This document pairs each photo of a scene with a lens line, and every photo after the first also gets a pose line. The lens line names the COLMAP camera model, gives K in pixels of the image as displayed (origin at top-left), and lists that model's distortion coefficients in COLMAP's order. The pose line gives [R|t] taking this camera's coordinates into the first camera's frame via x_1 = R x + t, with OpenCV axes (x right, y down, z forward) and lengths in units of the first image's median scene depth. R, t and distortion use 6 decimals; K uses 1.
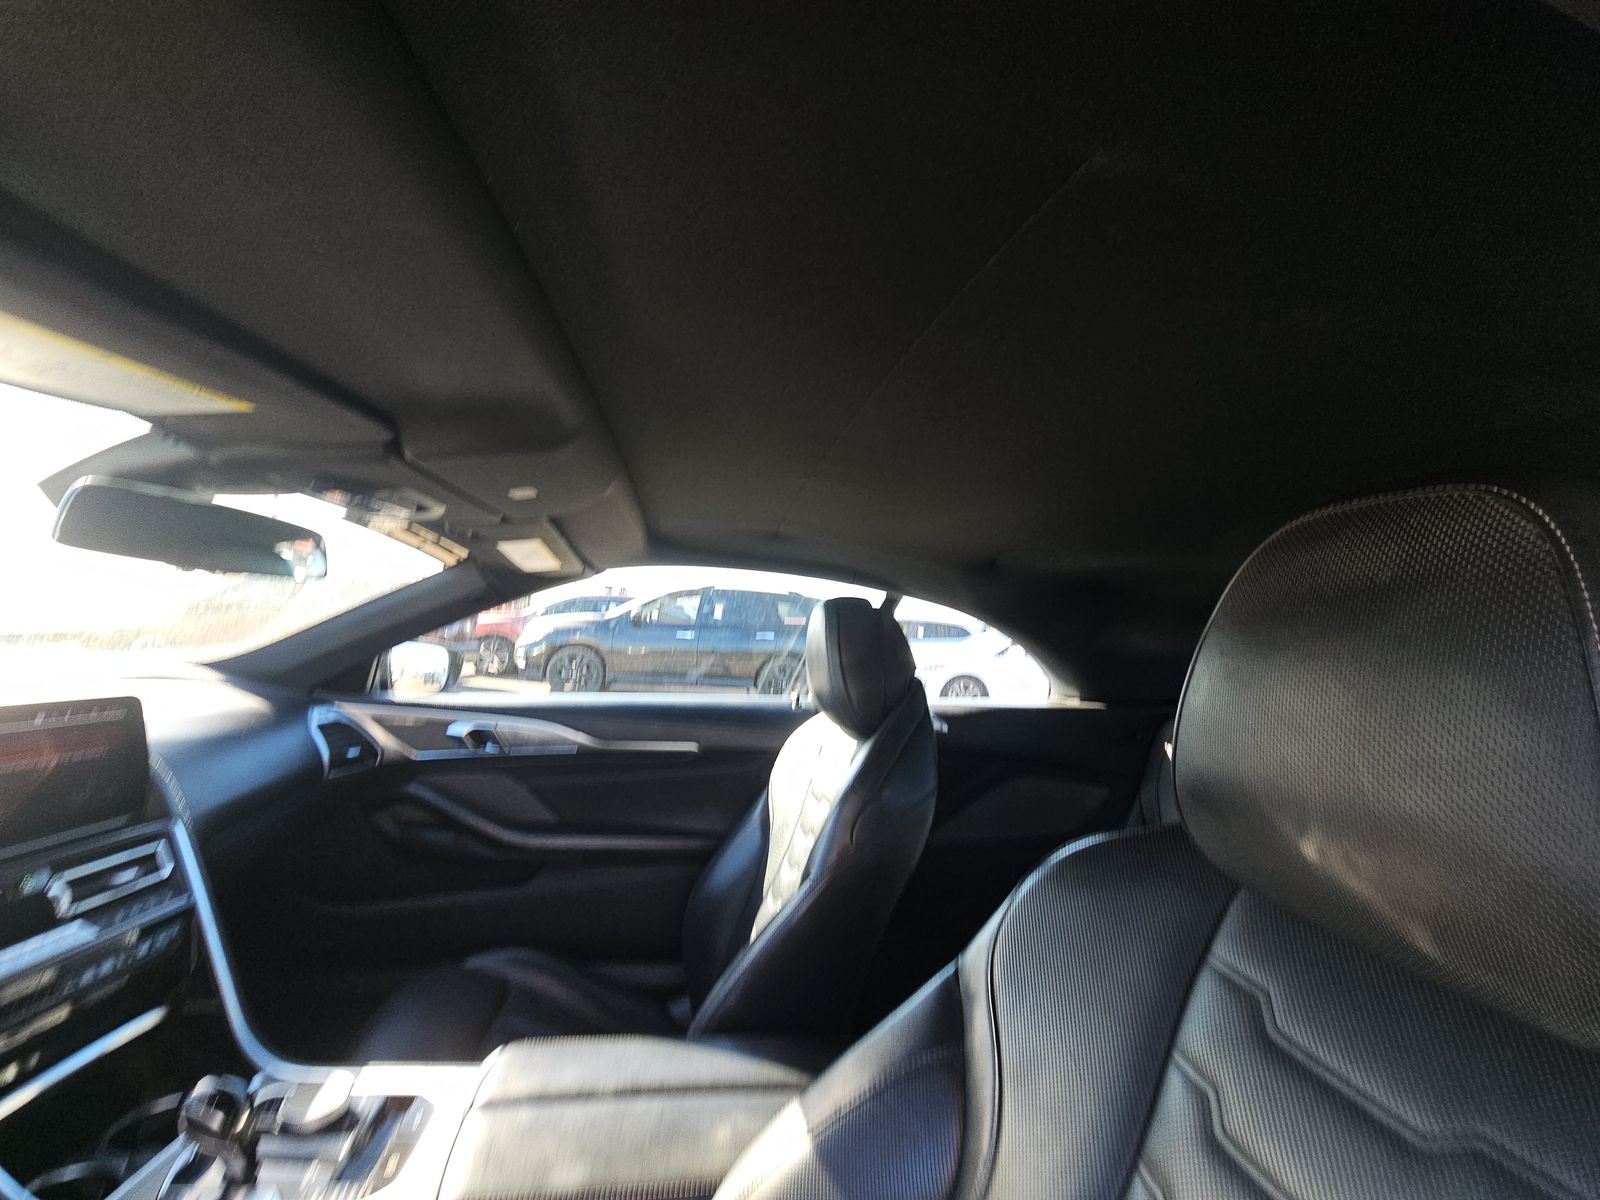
lens RADIAL K [[655.2, 0, 800.0], [0, 655.2, 600.0], [0, 0, 1]] dist [-0.024552, 0.007119]
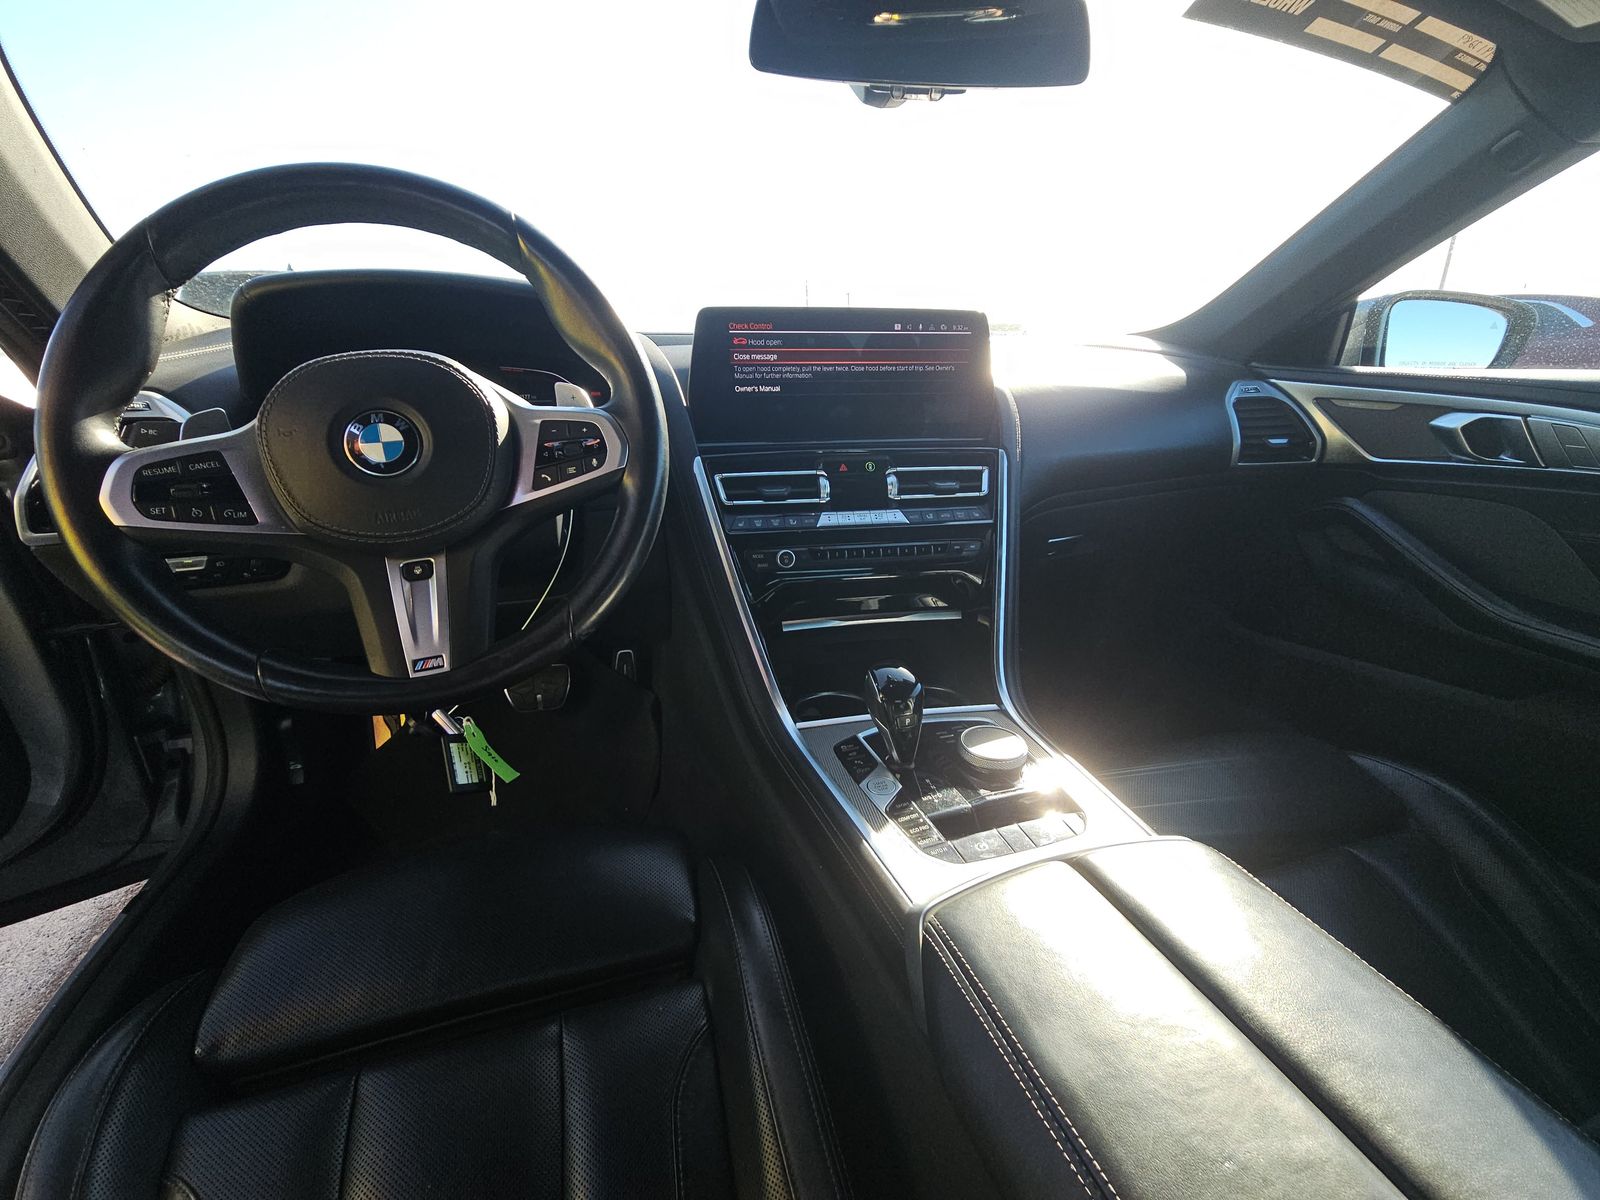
lens RADIAL K [[639.5, 0, 800.0], [0, 639.5, 600.0], [0, 0, 1]] dist [-0.000294, -0.008296]
pose [[0.138747, 0.286807, -0.947888, 0.000972], [0.067329, 0.952199, 0.297967, 0.170178], [0.988036, -0.105162, 0.112805, 0.380600]]
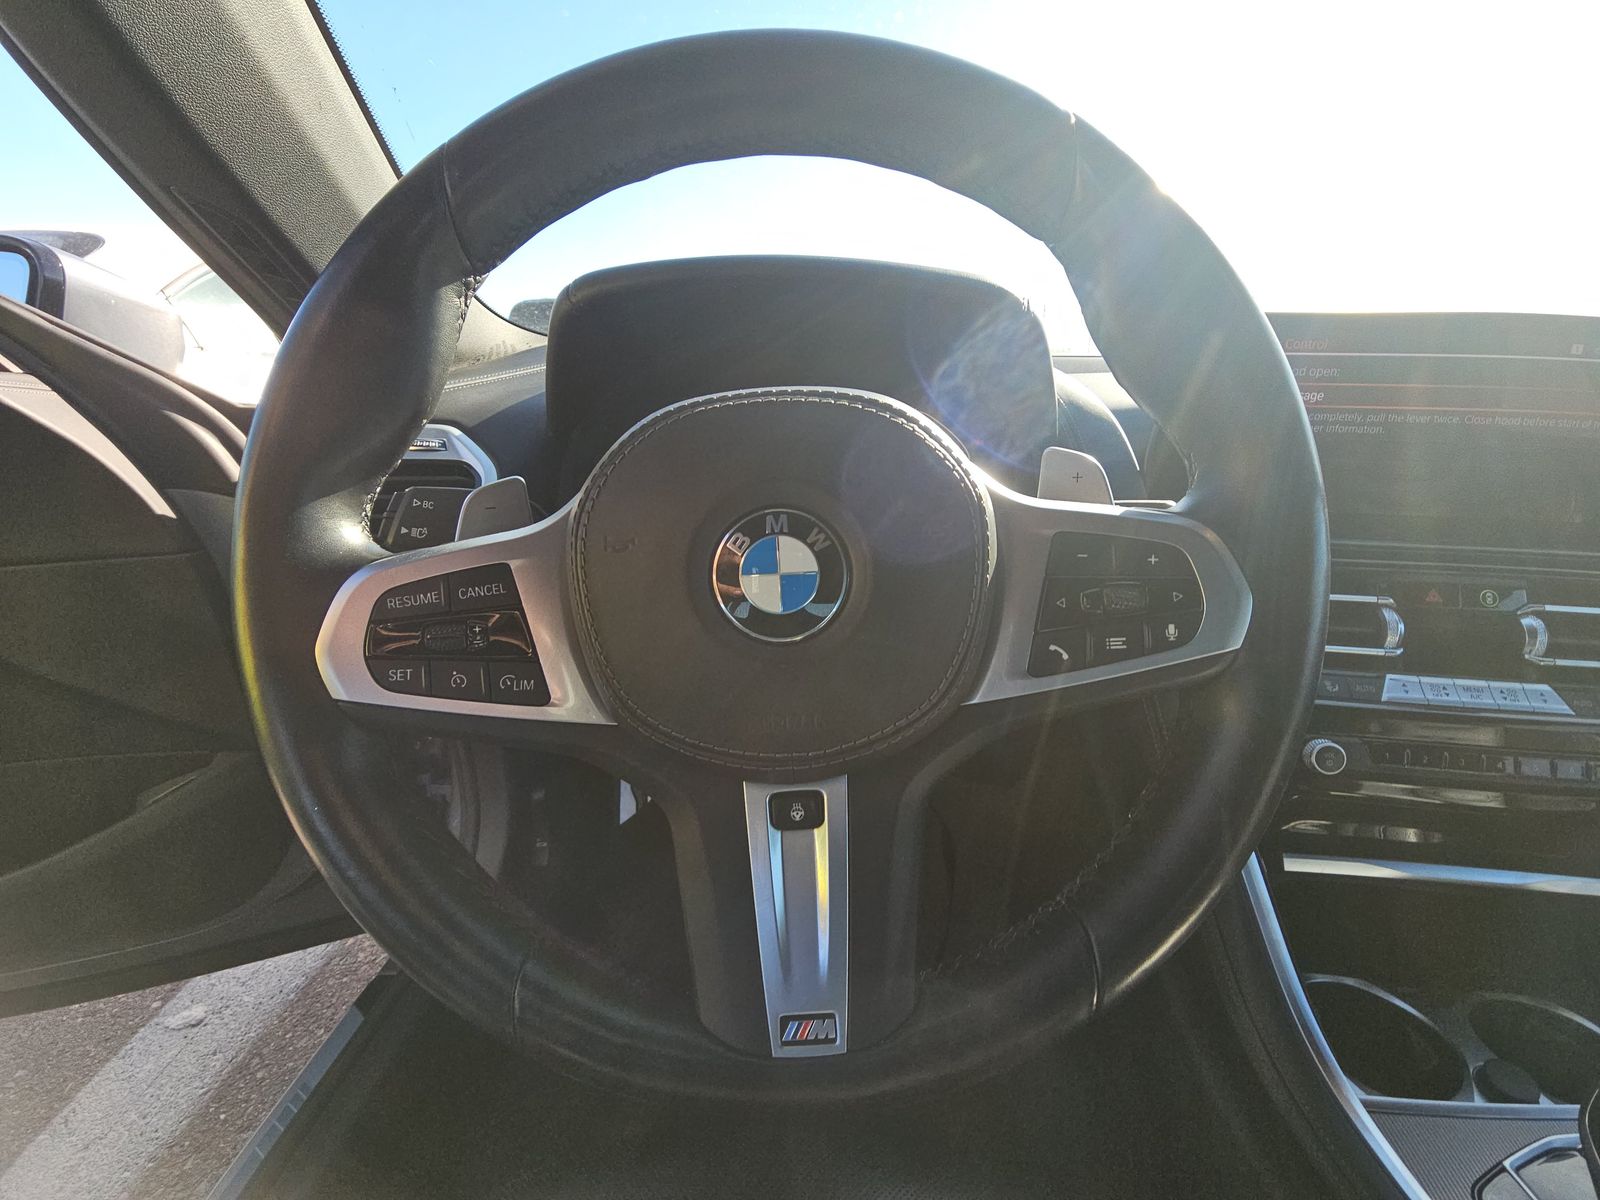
lens RADIAL K [[655.2, 0, 800.0], [0, 655.2, 600.0], [0, 0, 1]] dist [-0.024552, 0.007119]
pose [[-0.190871, 0.253324, -0.948364, -0.236814], [0.036042, 0.967284, 0.251124, 0.136775], [0.980953, 0.013752, -0.193757, 0.230835]]
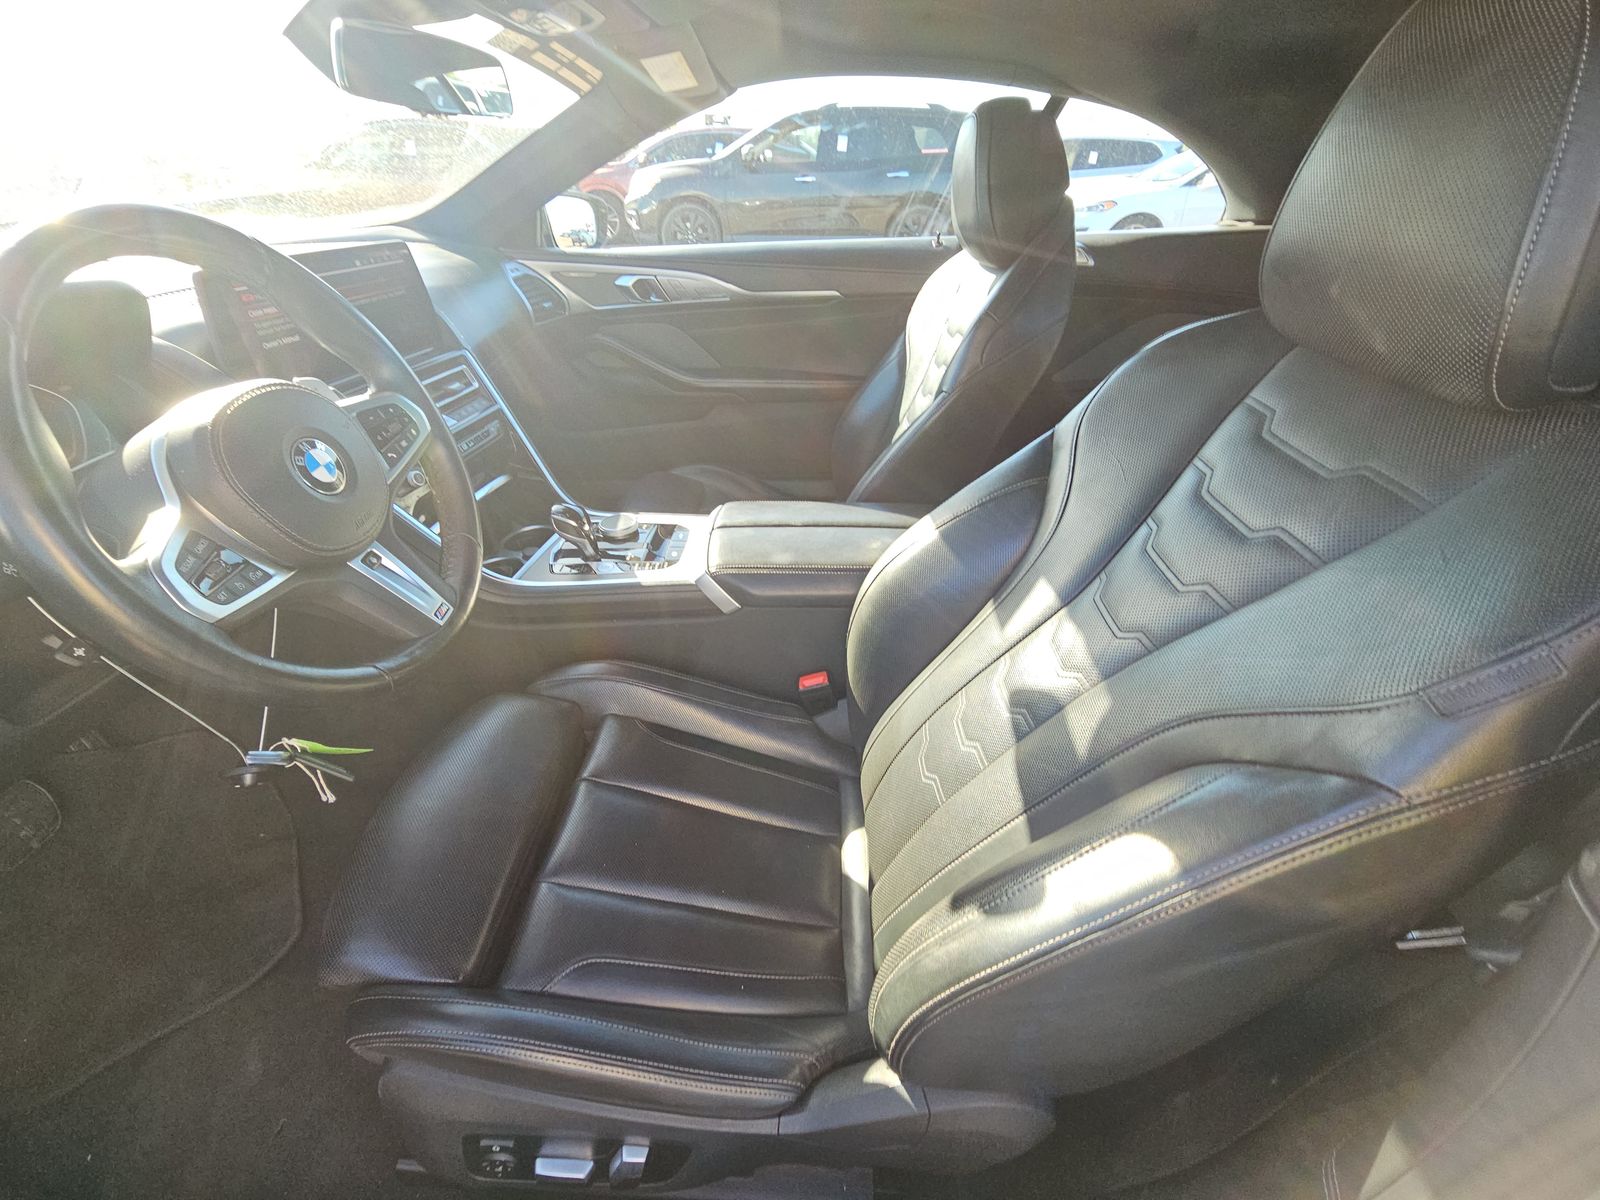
lens RADIAL K [[638.7, 0, 797.0], [0, 638.7, 595.0], [0, 0, 1]] dist [0.017452, -0.007967]
pose [[0.982247, 0.056584, -0.178853, -0.012076], [0.059808, 0.809208, 0.584470, 0.009987], [0.177801, -0.584791, 0.791458, -0.156473]]
